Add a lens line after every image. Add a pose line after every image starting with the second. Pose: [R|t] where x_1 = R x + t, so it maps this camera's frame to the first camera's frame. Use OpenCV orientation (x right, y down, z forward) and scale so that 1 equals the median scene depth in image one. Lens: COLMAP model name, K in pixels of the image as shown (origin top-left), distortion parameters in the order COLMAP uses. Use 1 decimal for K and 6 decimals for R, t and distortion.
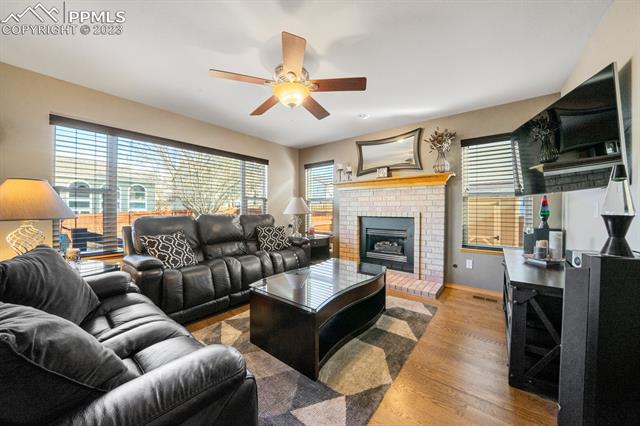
lens RADIAL K [[220.8, 0, 320.0], [0, 220.8, 213.0], [0, 0, 1]] dist [-0.047628, 0.000012]
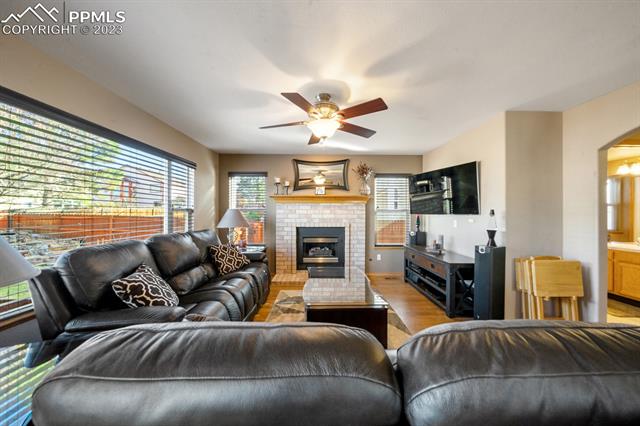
lens RADIAL K [[220.0, 0, 320.0], [0, 220.0, 213.0], [0, 0, 1]] dist [-0.015186, -0.000074]
pose [[0.769730, -0.002701, 0.638364, -0.497418], [0.008498, 0.999946, -0.006016, -0.053937], [-0.638313, 0.010055, 0.769711, 0.075480]]
